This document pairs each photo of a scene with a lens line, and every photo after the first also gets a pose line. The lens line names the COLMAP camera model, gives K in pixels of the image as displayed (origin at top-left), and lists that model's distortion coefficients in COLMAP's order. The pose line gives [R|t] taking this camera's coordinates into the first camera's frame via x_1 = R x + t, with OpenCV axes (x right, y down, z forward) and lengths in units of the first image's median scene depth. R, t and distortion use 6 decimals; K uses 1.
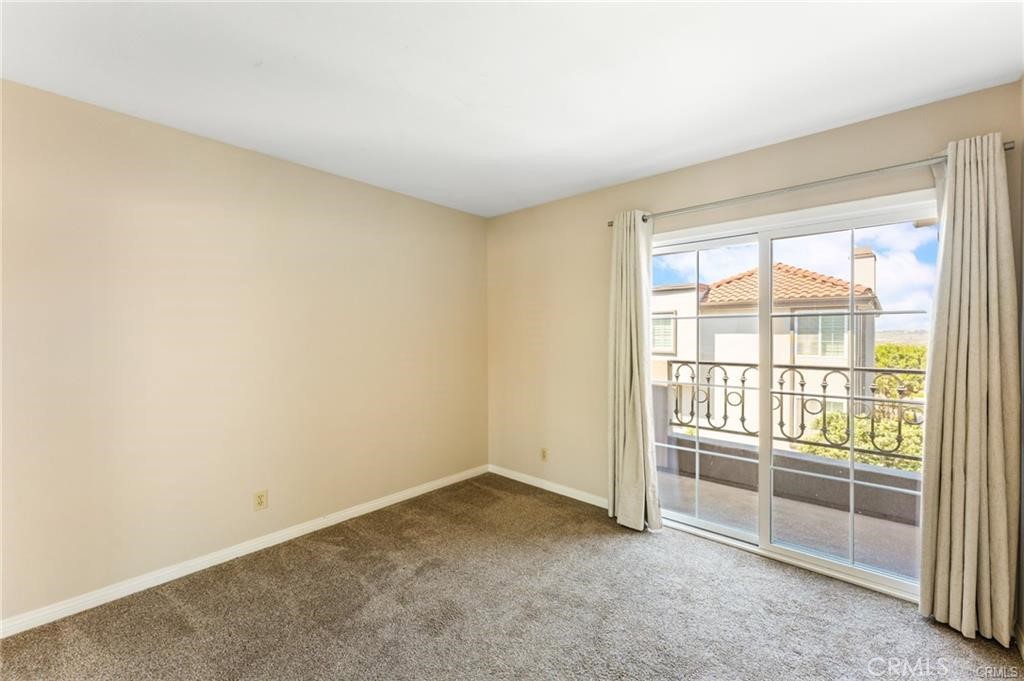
lens RADIAL K [[415.7, 0, 512.3], [0, 415.7, 343.3], [0, 0, 1]] dist [-0.000001, 0.000256]
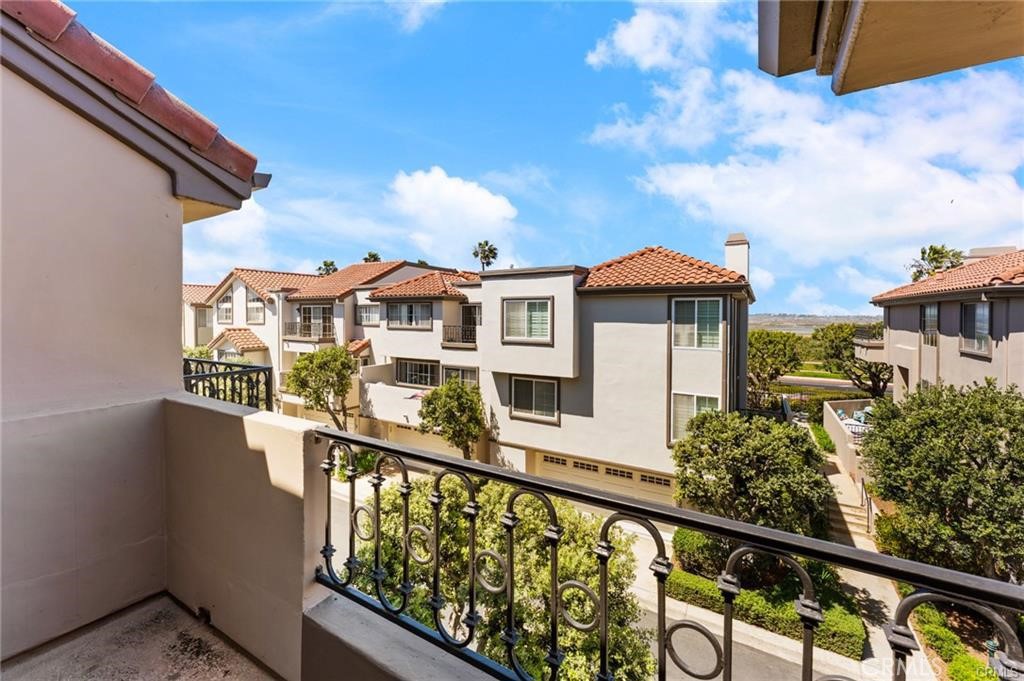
lens RADIAL K [[415.7, 0, 506.5], [0, 415.7, 326.2], [0, 0, 1]] dist [-0.000001, 0.000256]
pose [[0.981997, 0.000126, 0.188894, 0.132749], [-0.000953, 0.999990, 0.004288, -0.018057], [-0.188892, -0.004391, 0.981988, 0.150885]]
